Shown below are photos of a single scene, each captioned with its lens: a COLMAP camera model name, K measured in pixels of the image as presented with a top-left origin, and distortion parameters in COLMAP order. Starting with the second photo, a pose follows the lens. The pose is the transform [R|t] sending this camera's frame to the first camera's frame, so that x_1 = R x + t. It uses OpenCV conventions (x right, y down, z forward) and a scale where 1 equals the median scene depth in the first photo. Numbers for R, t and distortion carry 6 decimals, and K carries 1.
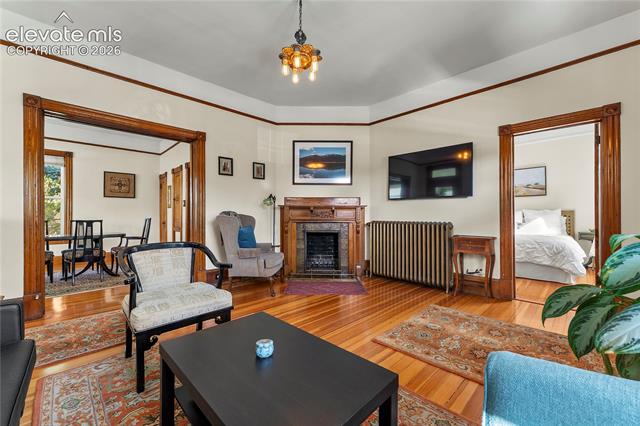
lens RADIAL K [[257.7, 0, 320.0], [0, 257.7, 213.0], [0, 0, 1]] dist [0.001781, -0.000055]
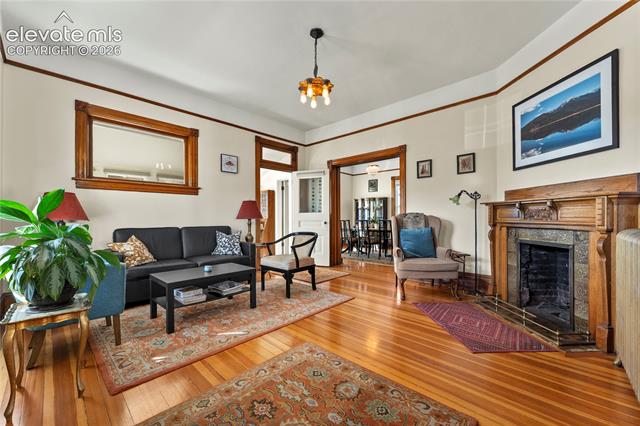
lens RADIAL K [[257.7, 0, 320.0], [0, 257.7, 213.0], [0, 0, 1]] dist [0.001781, -0.000055]
pose [[0.040680, -0.017439, -0.999020, 0.583936], [0.015623, 0.999737, -0.016815, 0.004469], [0.999050, -0.014924, 0.040941, 0.489600]]
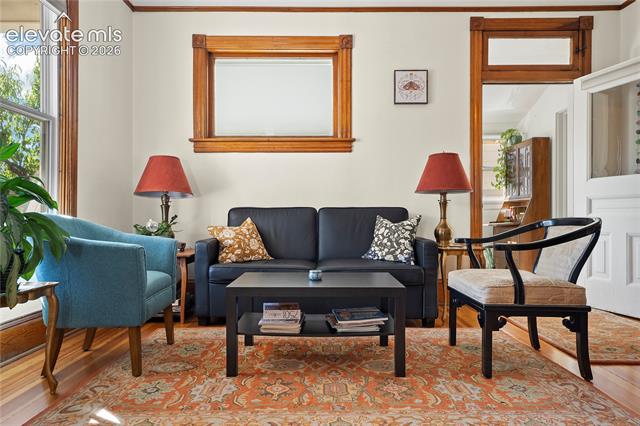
lens RADIAL K [[425.8, 0, 320.0], [0, 425.8, 213.0], [0, 0, 1]] dist [0.018476, 0.000209]
pose [[-0.699667, -0.002462, -0.714465, 0.289013], [0.012013, 0.999812, -0.015210, 0.055374], [0.714368, -0.019225, -0.699506, 0.650188]]
